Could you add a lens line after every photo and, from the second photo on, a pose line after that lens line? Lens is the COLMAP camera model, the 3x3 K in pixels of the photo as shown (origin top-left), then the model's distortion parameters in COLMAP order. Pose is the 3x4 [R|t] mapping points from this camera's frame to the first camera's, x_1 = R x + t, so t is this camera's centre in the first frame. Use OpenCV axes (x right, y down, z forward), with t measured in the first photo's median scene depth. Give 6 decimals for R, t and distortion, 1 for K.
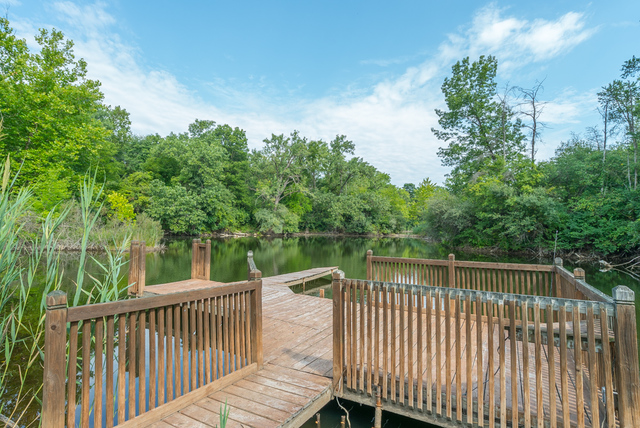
lens RADIAL K [[314.8, 0, 315.3], [0, 314.8, 216.5], [0, 0, 1]] dist [-0.029955, 0.018900]
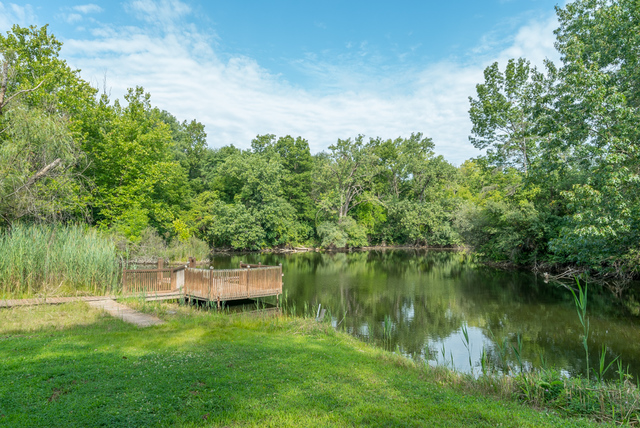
lens RADIAL K [[427.9, 0, 321.5], [0, 427.9, 213.7], [0, 0, 1]] dist [0.050631, 0.000333]
pose [[0.955371, -0.035136, -0.293312, 0.199249], [0.029299, 0.999276, -0.024270, -0.017658], [0.293952, 0.014593, 0.955709, -0.236609]]
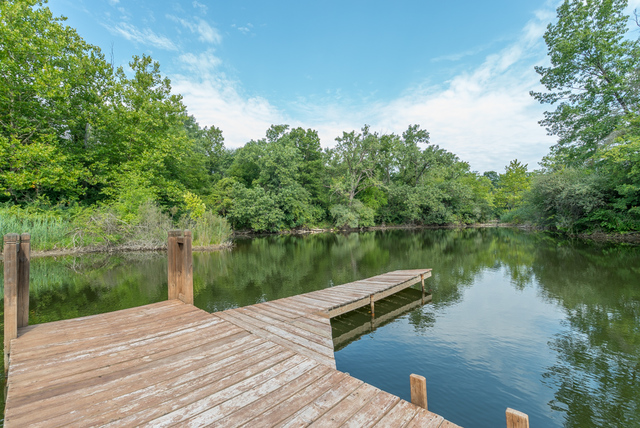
lens RADIAL K [[285.4, 0, 320.0], [0, 285.4, 214.0], [0, 0, 1]] dist [0.003095, 0.000222]
pose [[0.968715, -0.053648, -0.242308, 0.000378], [0.053650, 0.998538, -0.006596, 0.009312], [0.242307, -0.006610, 0.970177, 0.082909]]
